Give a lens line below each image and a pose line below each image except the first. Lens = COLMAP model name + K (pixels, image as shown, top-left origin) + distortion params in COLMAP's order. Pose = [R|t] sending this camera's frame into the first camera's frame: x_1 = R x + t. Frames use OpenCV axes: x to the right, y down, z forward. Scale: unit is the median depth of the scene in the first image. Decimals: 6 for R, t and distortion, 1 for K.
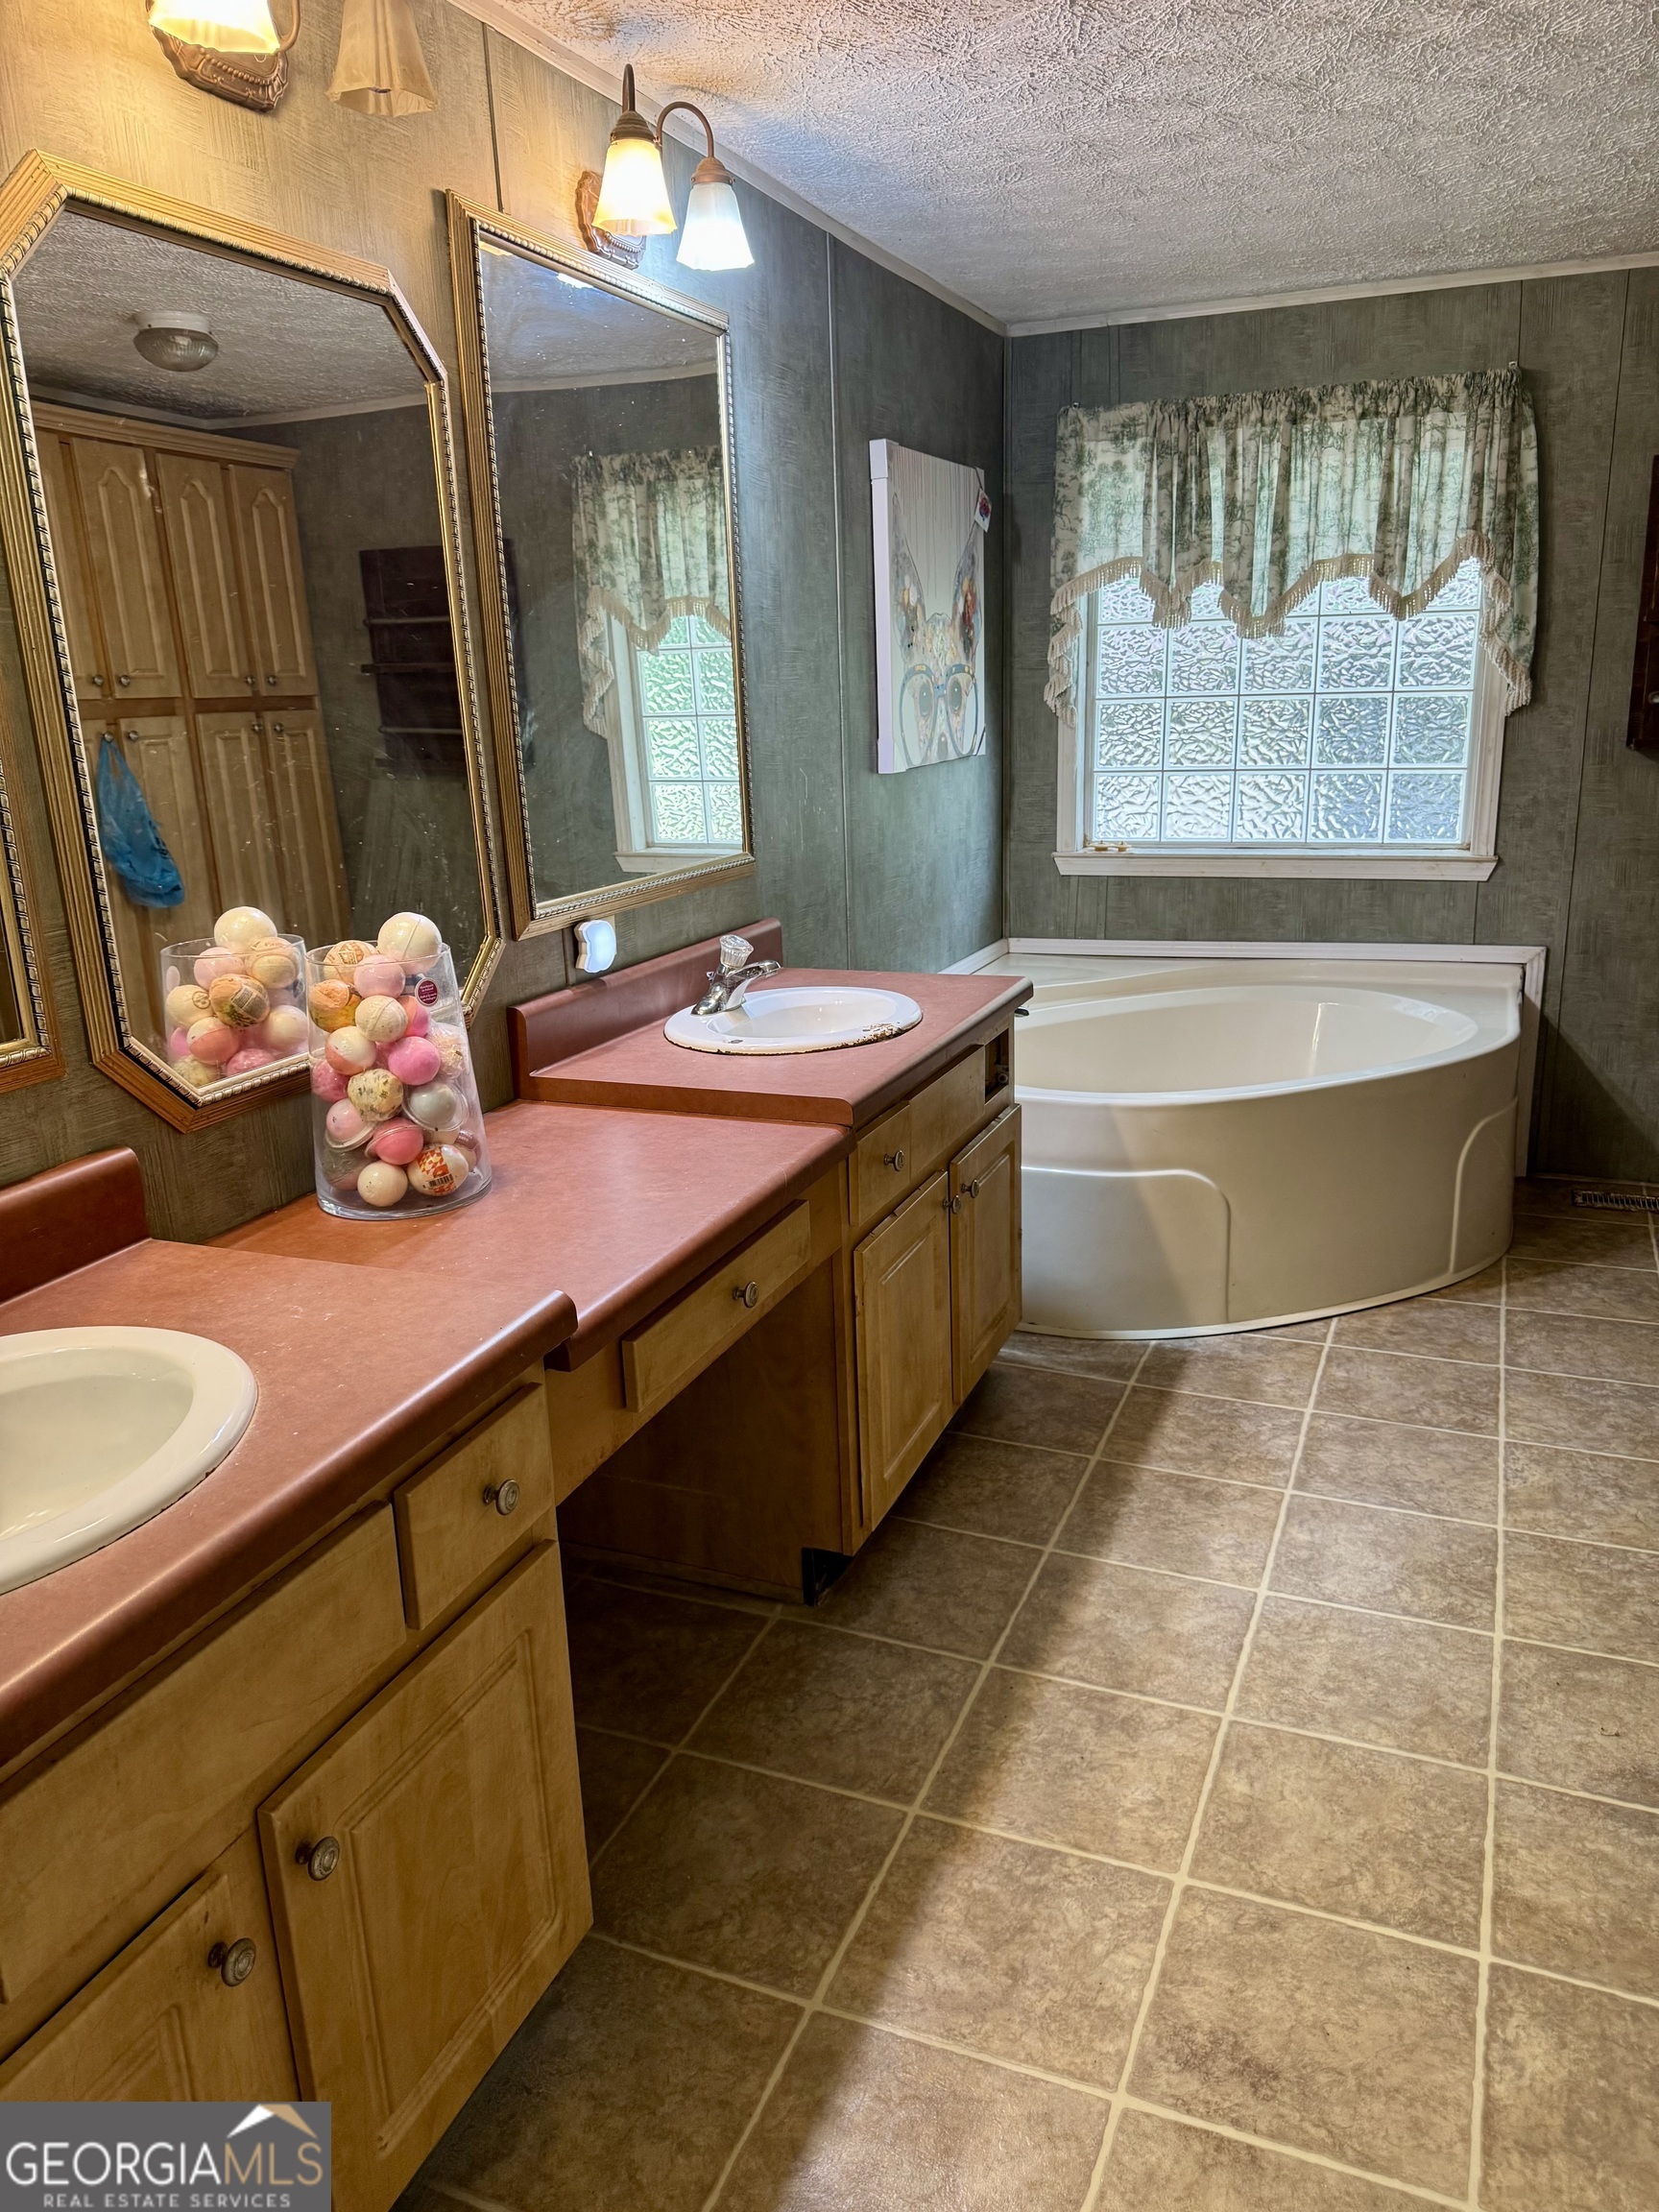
lens RADIAL K [[1569.0, 0, 829.5], [0, 1569.0, 1106.0], [0, 0, 1]] dist [0.189431, -0.439342]
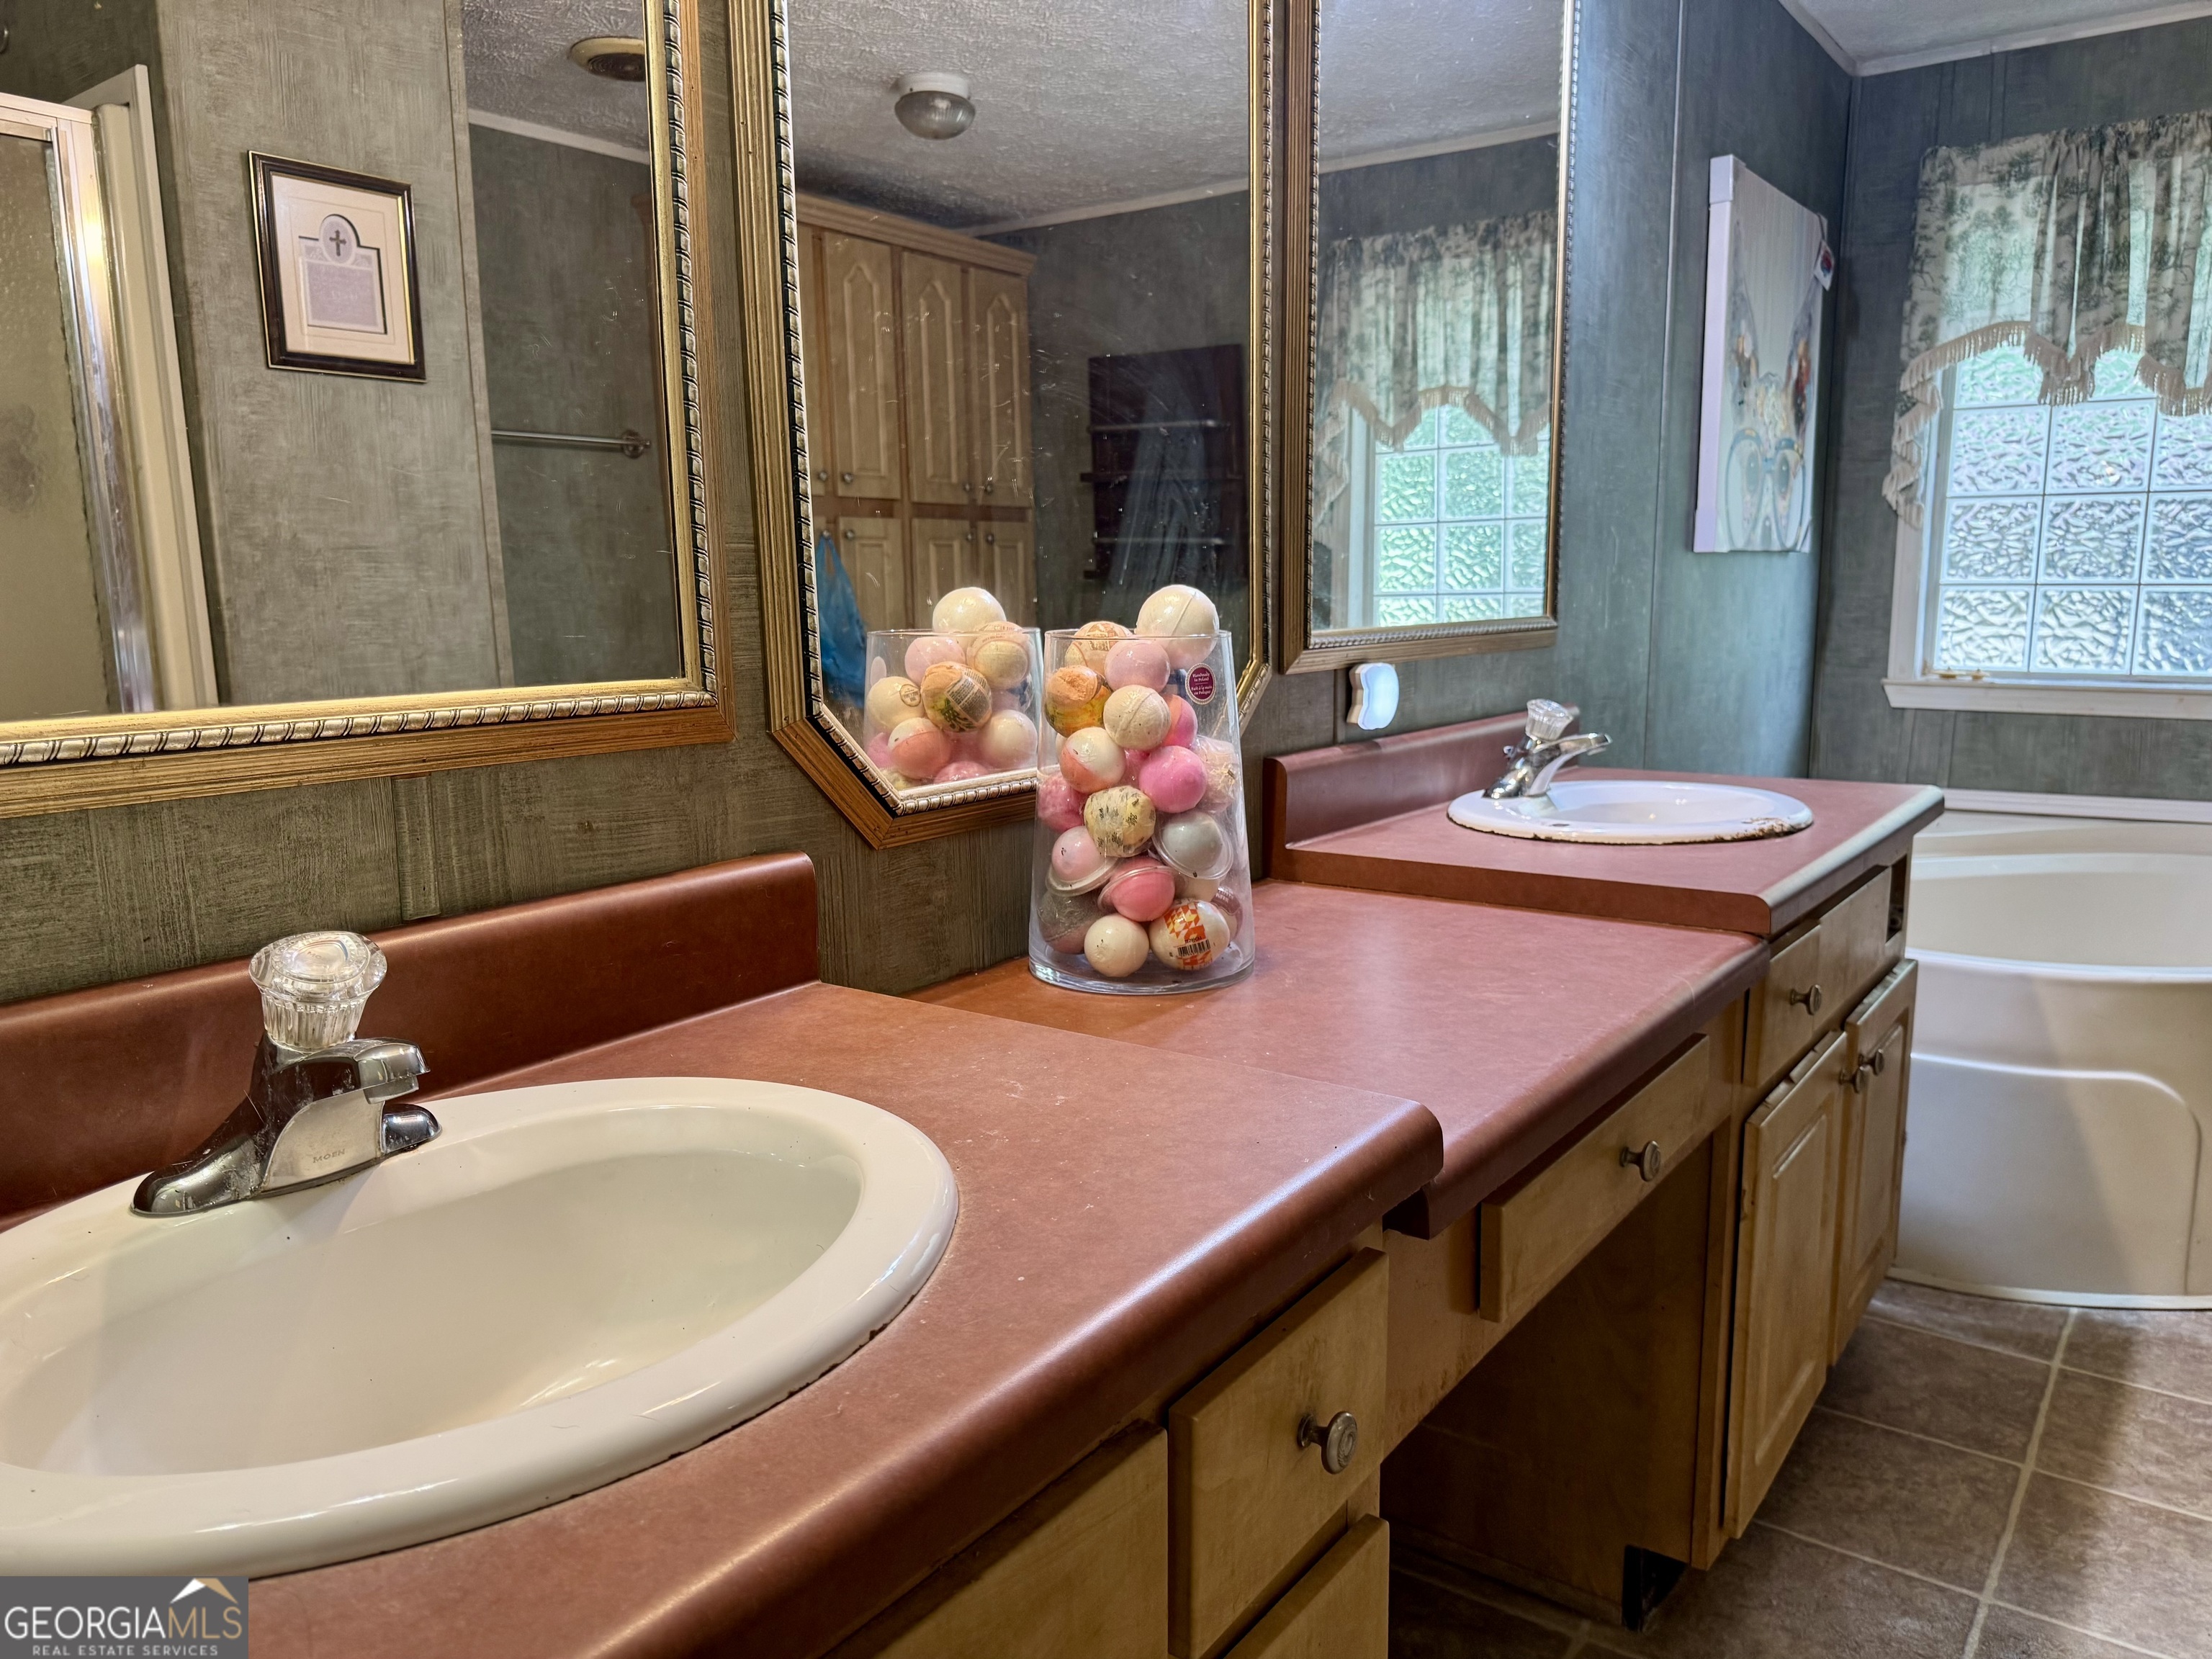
lens RADIAL K [[1575.7, 0, 1106.0], [0, 1575.7, 829.5], [0, 0, 1]] dist [0.082760, -0.097969]
pose [[0.970661, 0.059435, -0.232993, -0.081779], [-0.083132, 0.992168, -0.093235, 0.043109], [0.225626, 0.109868, 0.967999, 0.198345]]
